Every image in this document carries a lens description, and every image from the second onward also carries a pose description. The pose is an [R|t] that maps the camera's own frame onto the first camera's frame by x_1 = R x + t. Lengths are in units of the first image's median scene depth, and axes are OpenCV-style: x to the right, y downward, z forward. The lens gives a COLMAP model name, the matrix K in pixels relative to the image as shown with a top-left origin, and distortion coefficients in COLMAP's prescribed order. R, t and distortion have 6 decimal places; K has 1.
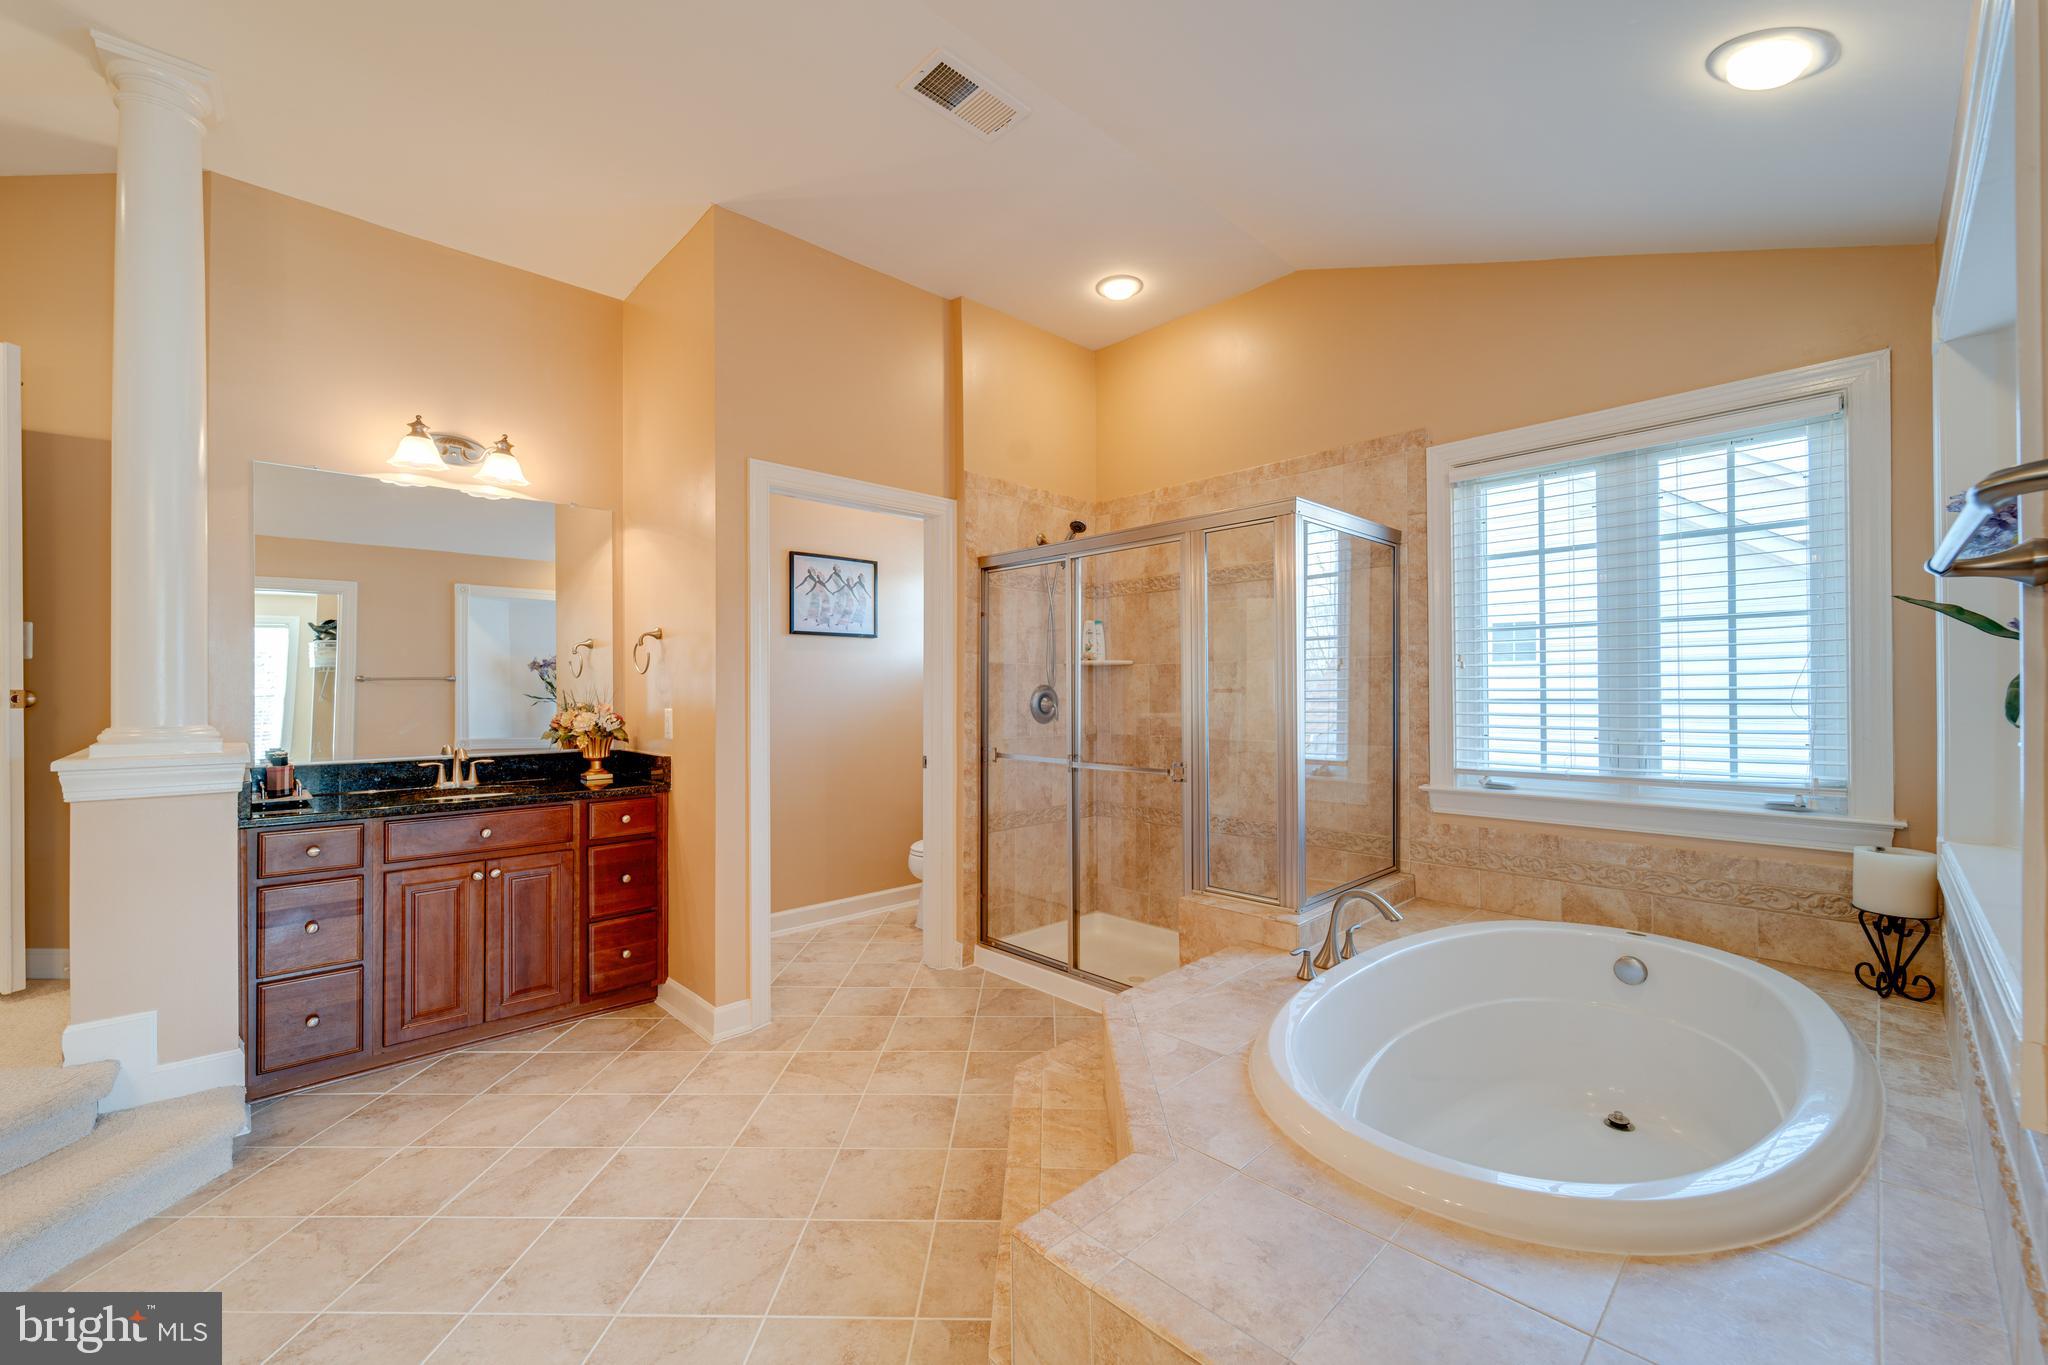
lens RADIAL K [[823.4, 0, 1027.0], [0, 823.4, 686.0], [0, 0, 1]] dist [0.005926, -0.001615]
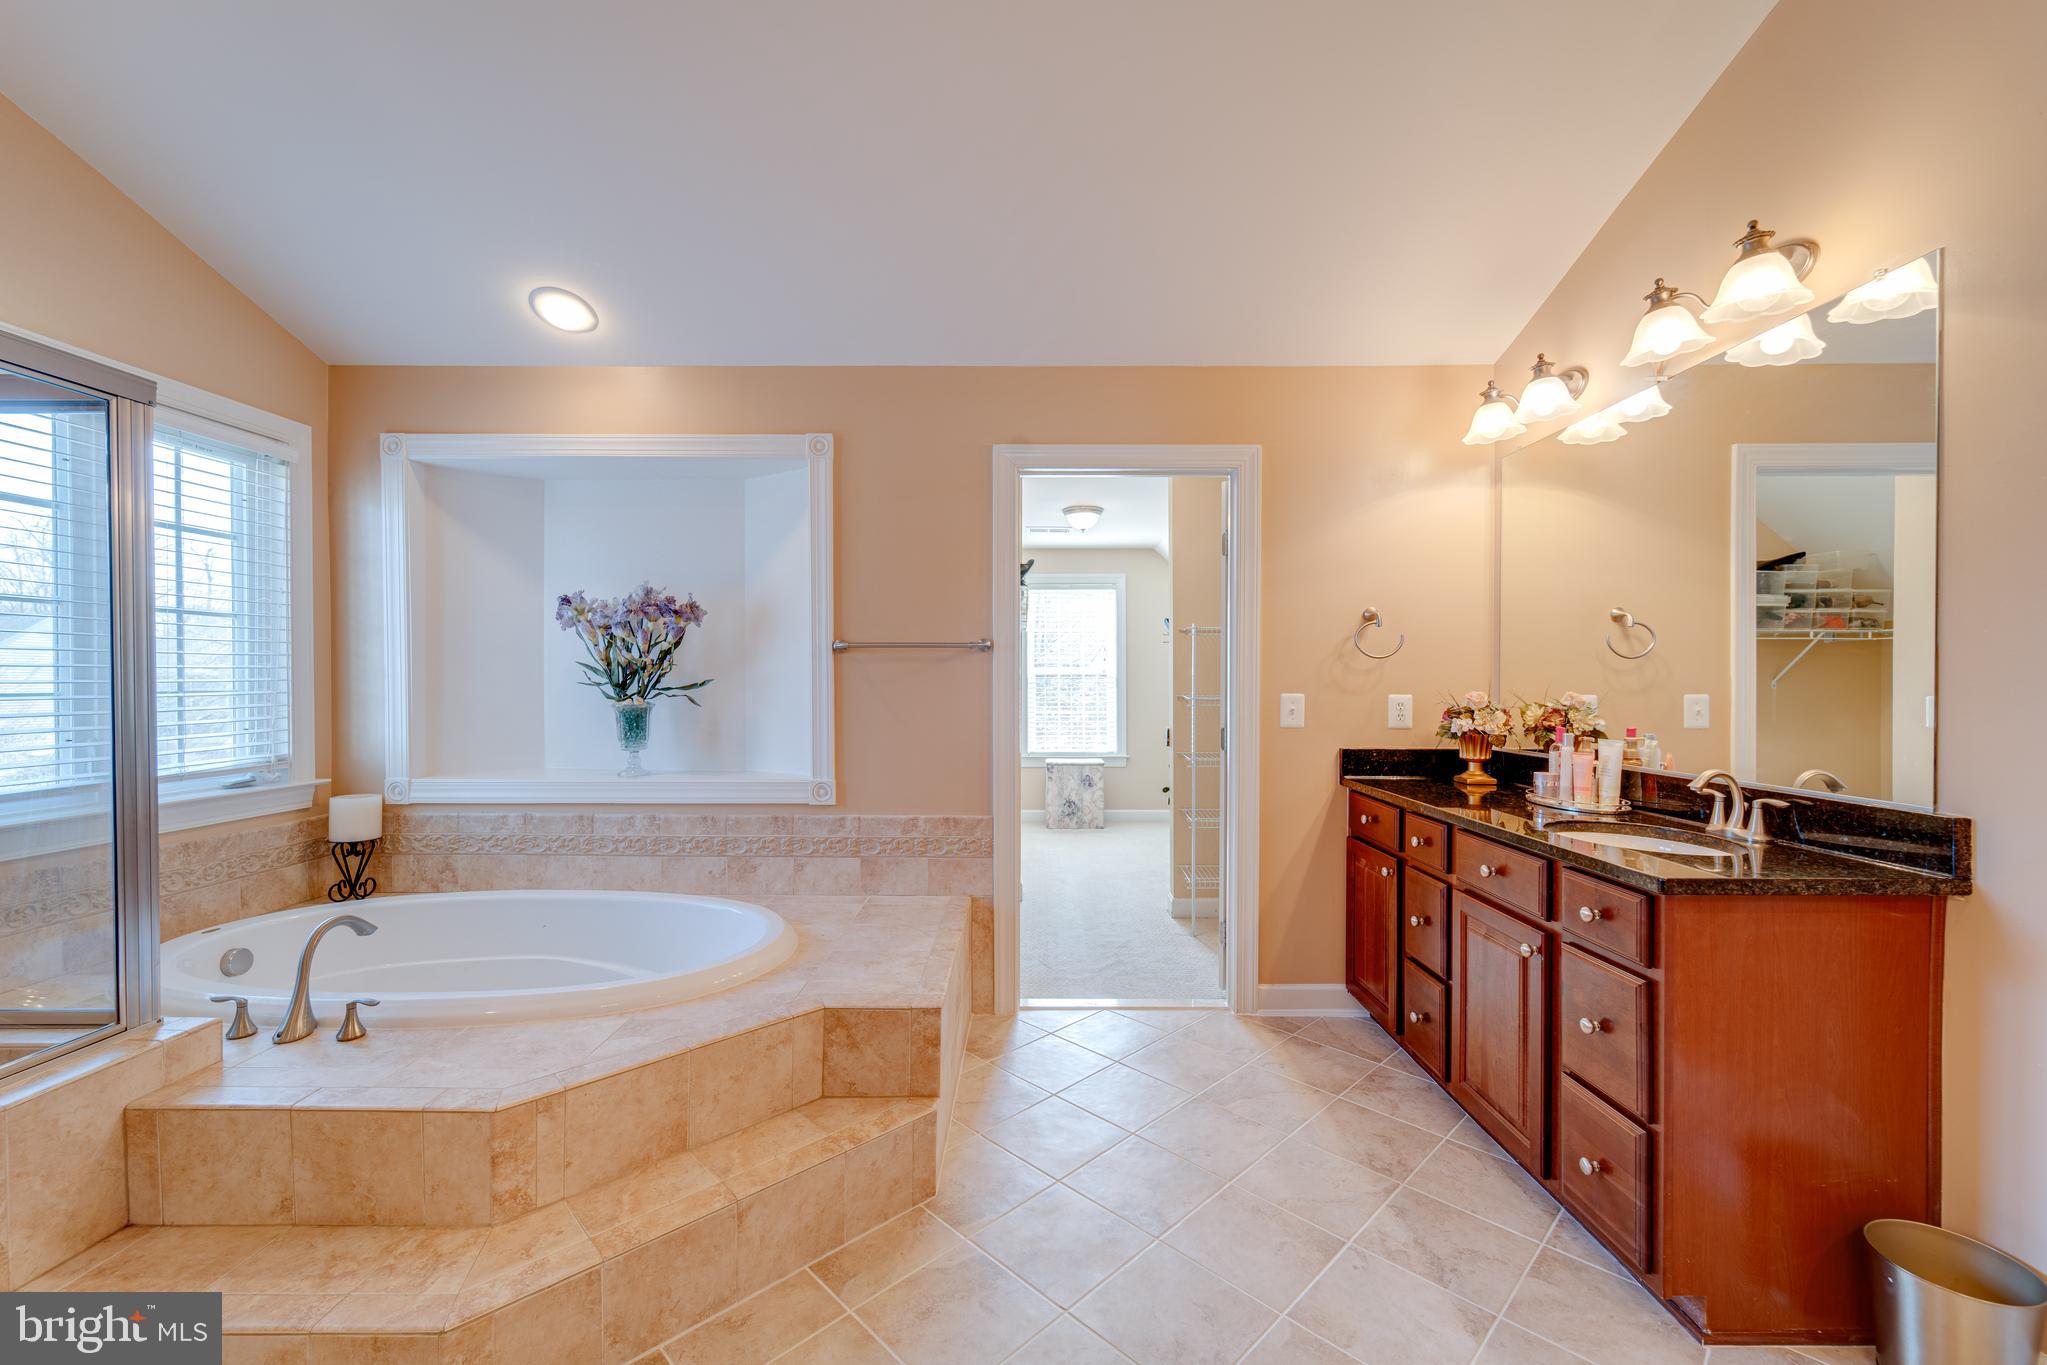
lens RADIAL K [[823.0, 0, 1026.4], [0, 823.0, 685.1], [0, 0, 1]] dist [0.005926, -0.001615]
pose [[-0.718012, -0.003400, 0.696022, -0.726221], [-0.003222, 0.999994, 0.001562, 0.003350], [-0.696023, -0.001121, -0.718019, 1.158107]]
